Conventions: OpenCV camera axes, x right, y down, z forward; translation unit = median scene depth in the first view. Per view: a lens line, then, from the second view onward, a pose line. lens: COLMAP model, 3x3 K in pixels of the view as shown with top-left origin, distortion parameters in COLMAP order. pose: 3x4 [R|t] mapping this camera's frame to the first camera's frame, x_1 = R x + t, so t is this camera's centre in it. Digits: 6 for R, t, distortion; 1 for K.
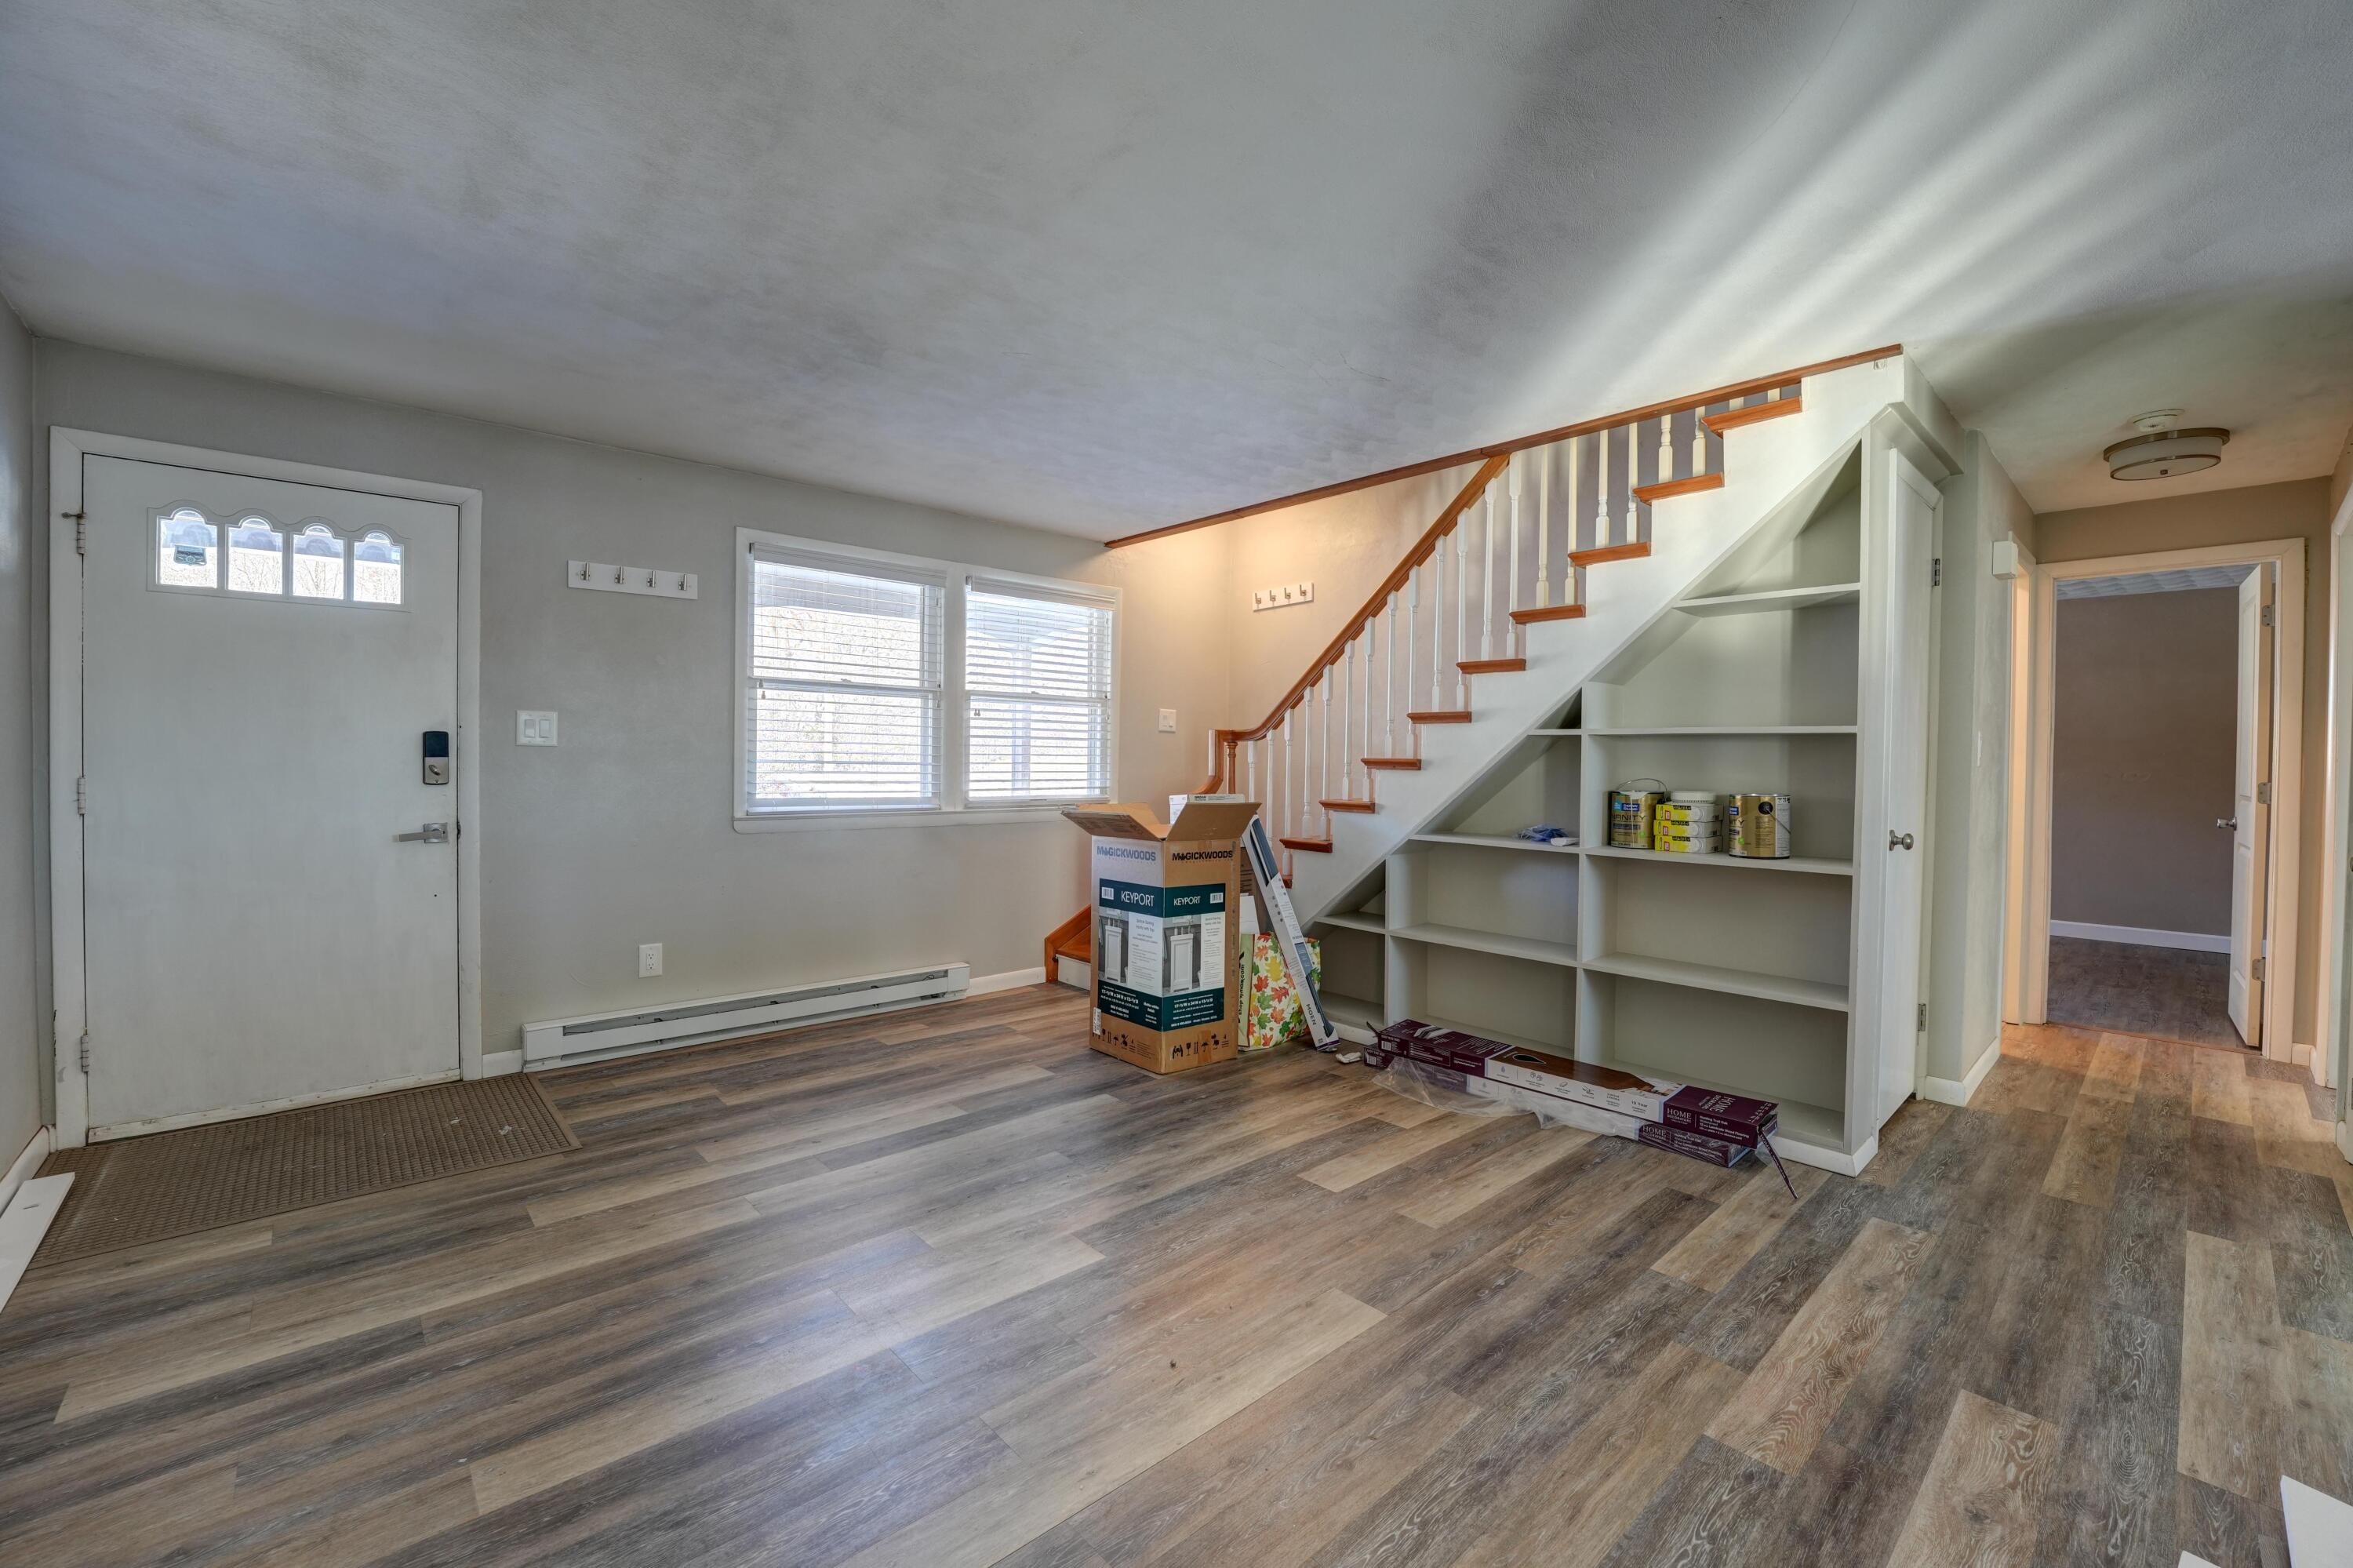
lens RADIAL K [[959.1, 0, 1171.4], [0, 959.1, 775.8], [0, 0, 1]] dist [-0.018101, -0.000166]
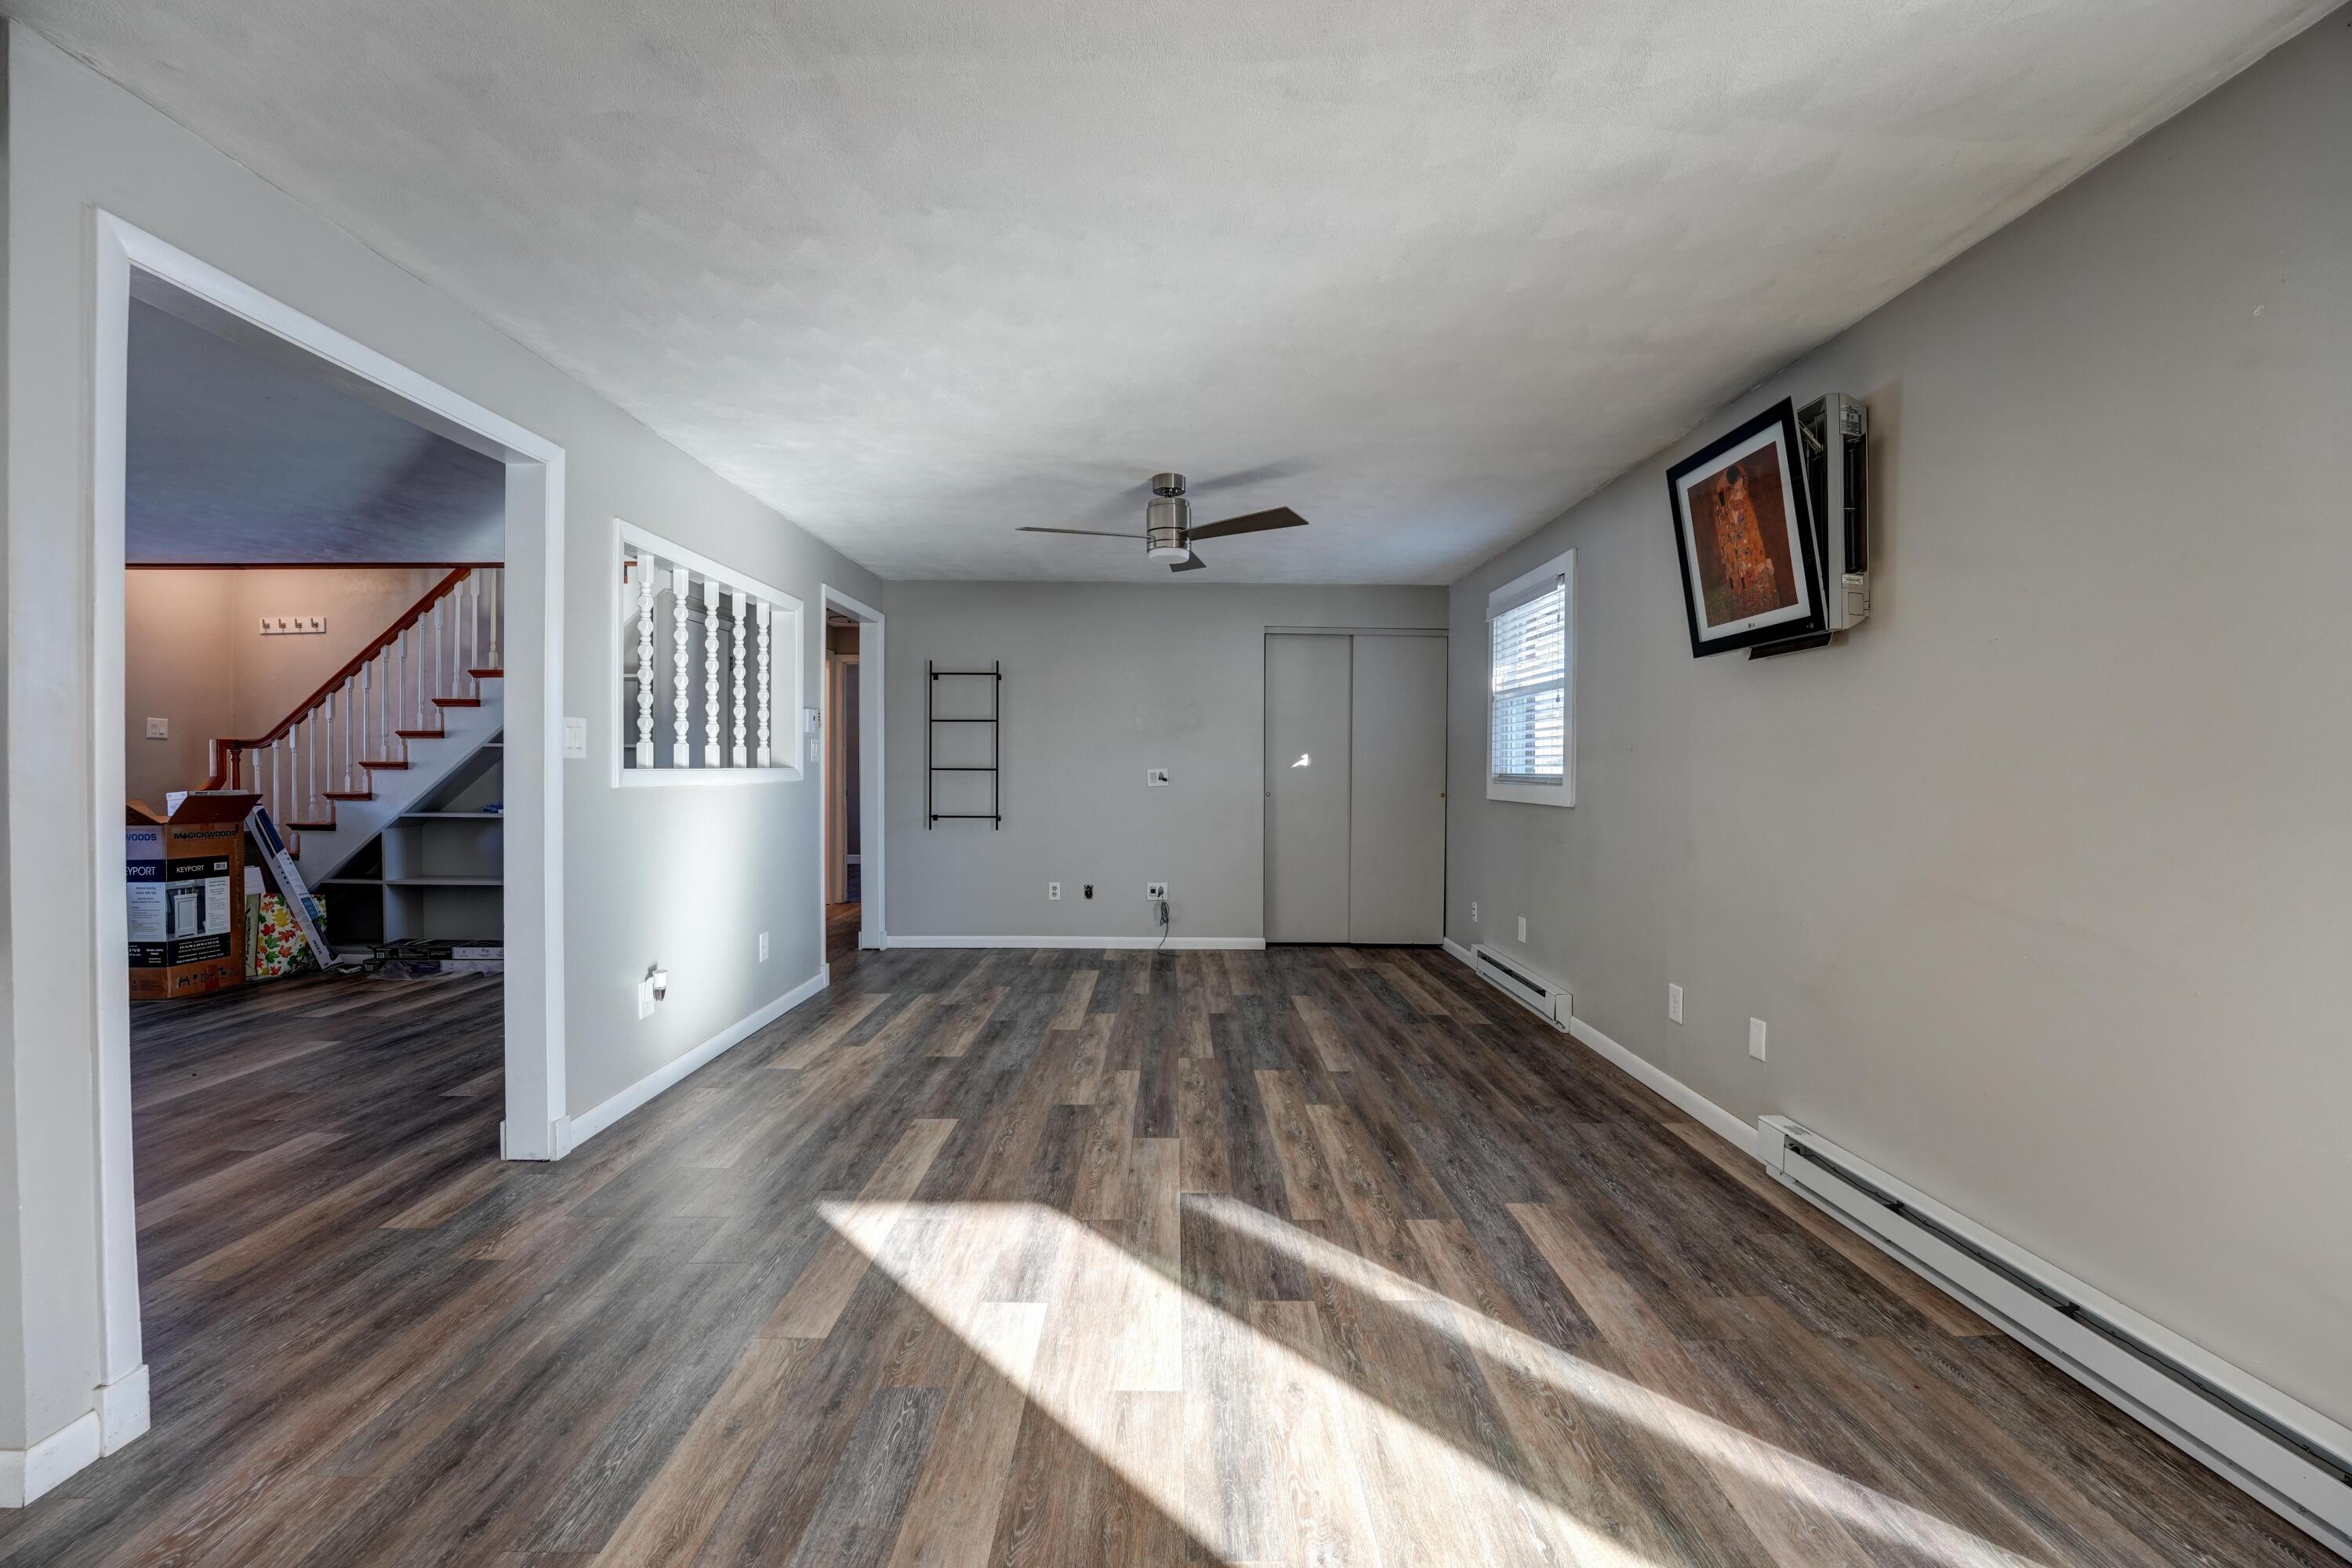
lens RADIAL K [[958.7, 0, 1178.3], [0, 958.7, 777.7], [0, 0, 1]] dist [-0.018101, -0.000166]
pose [[0.668254, -0.017265, 0.743733, -0.032025], [0.016119, 0.999832, 0.008726, 0.012709], [-0.743759, 0.006157, 0.668420, -0.836048]]
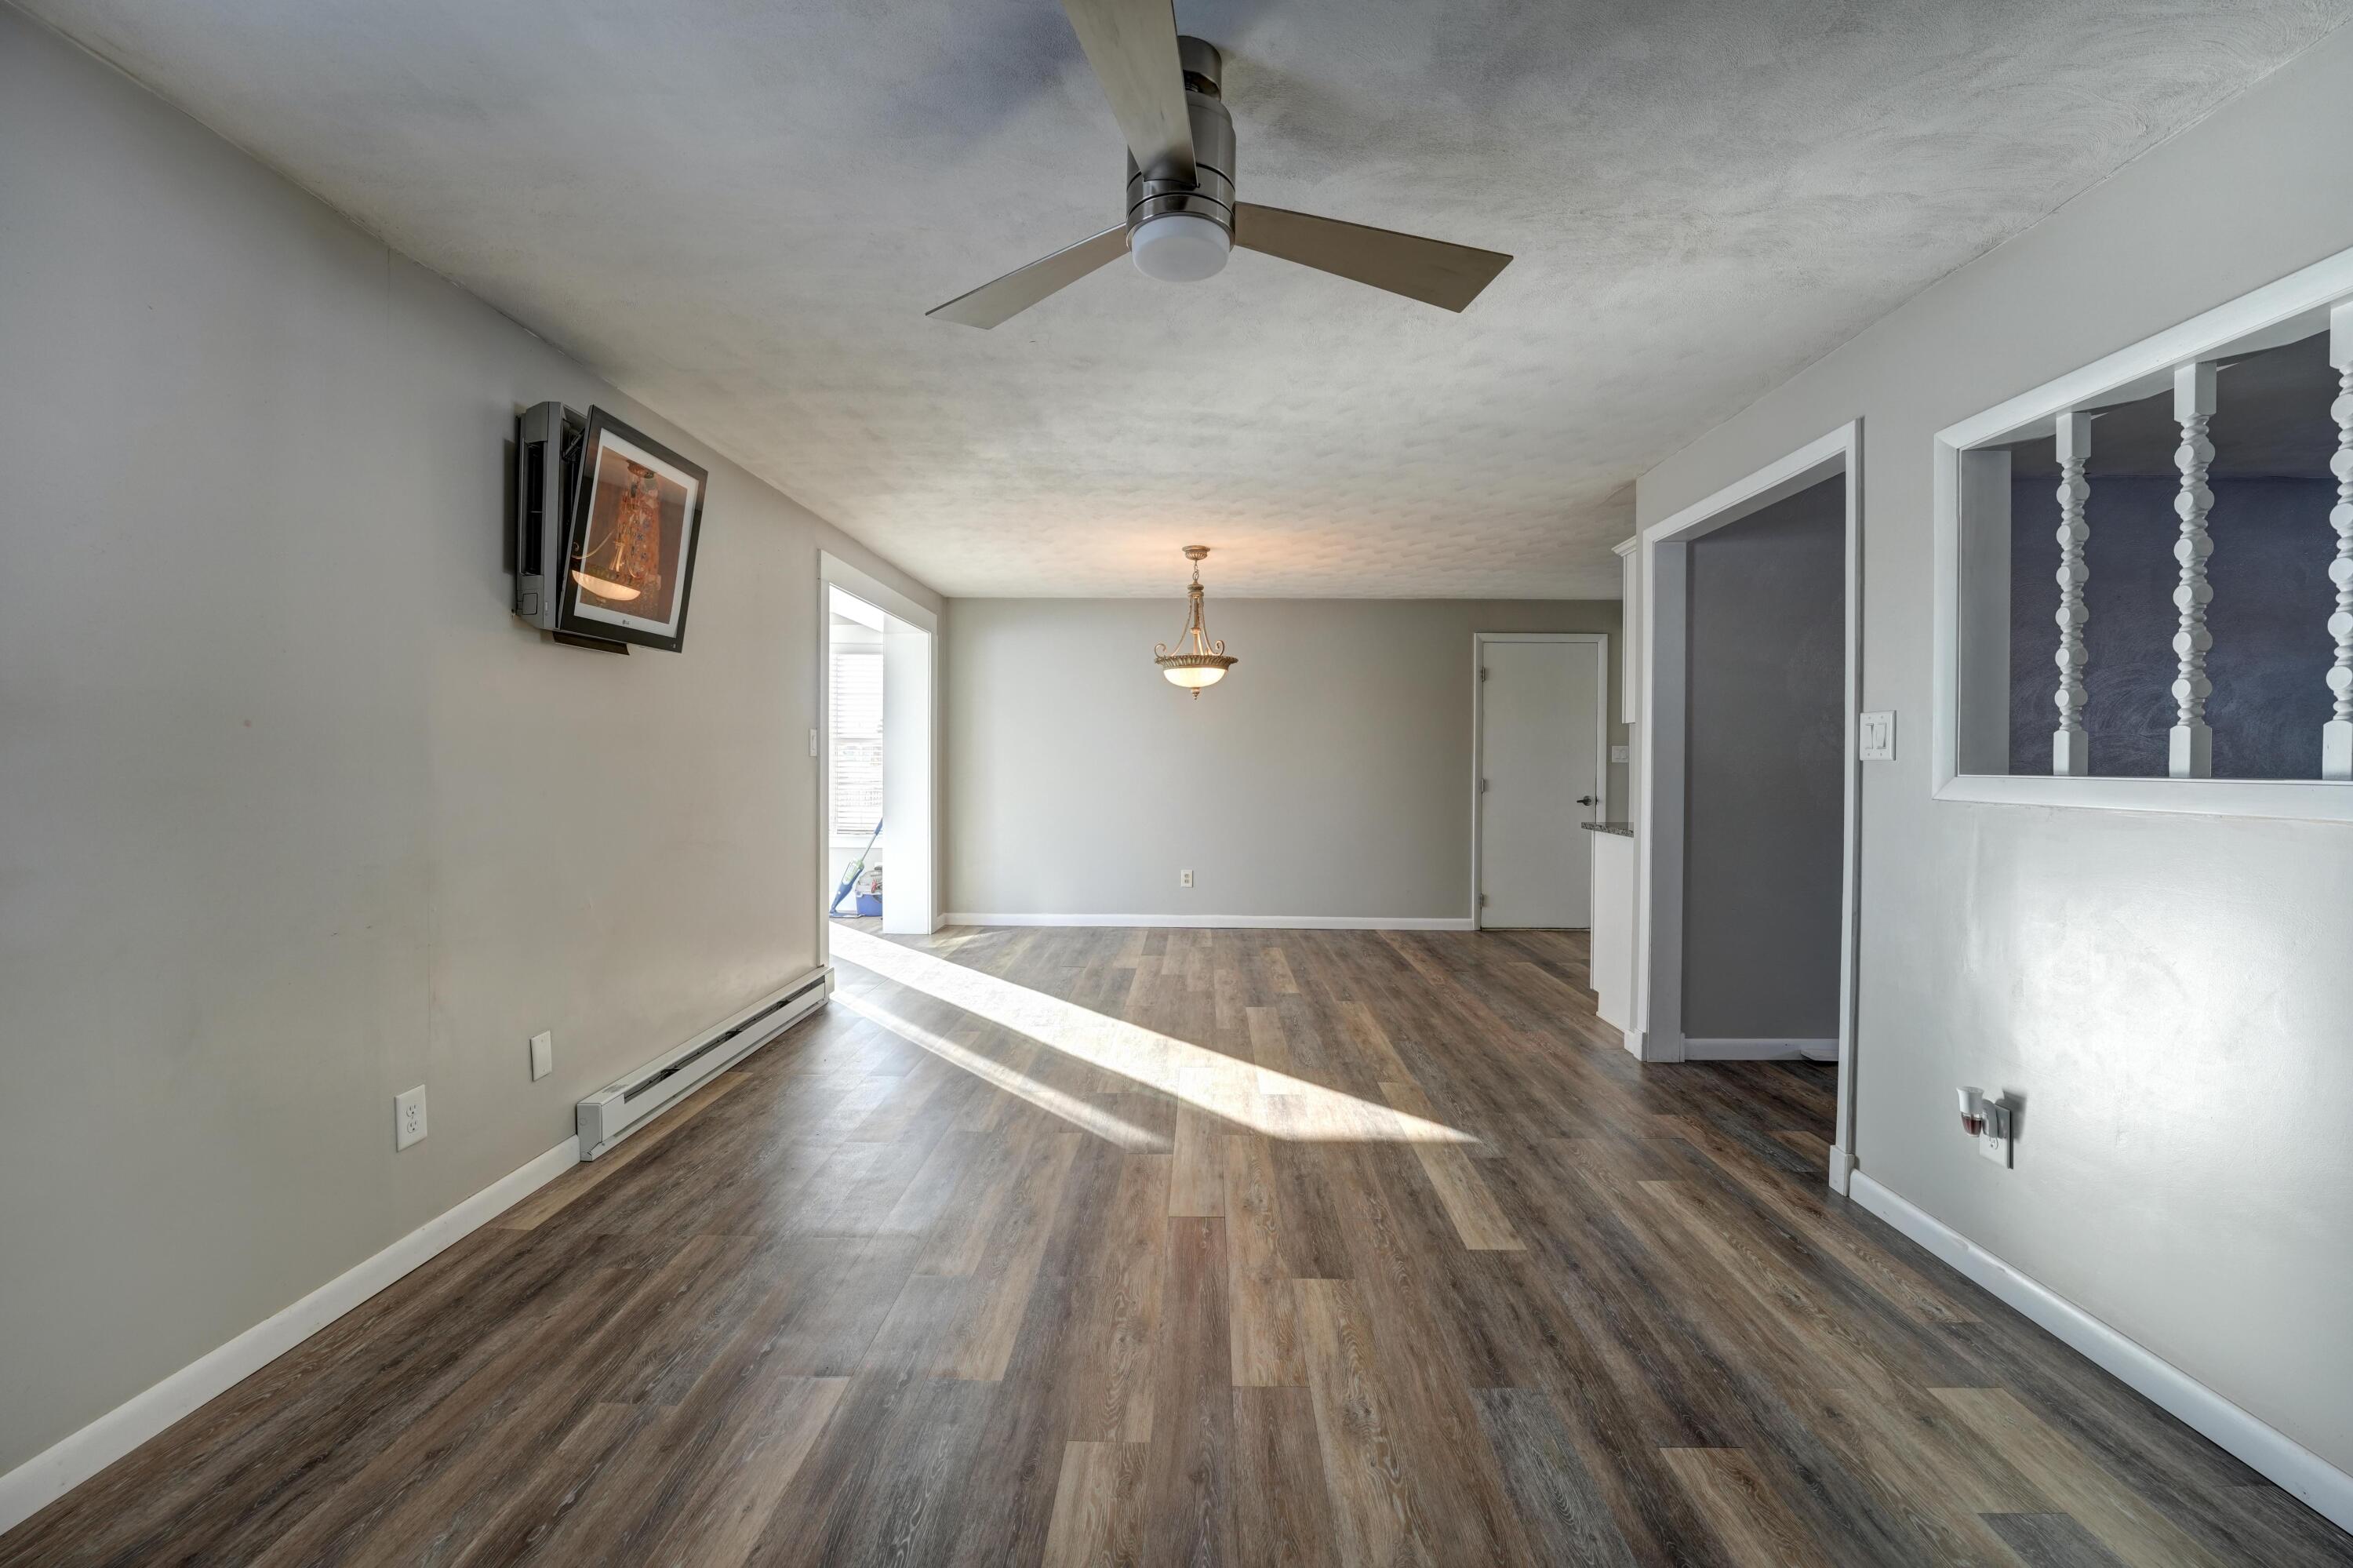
lens RADIAL K [[959.1, 0, 1184.4], [0, 959.1, 771.9], [0, 0, 1]] dist [-0.018101, -0.000166]
pose [[-0.687036, -0.005622, -0.726601, 2.196751], [-0.024223, 0.999591, 0.015170, -0.001968], [0.726219, 0.028022, -0.686892, 1.234497]]
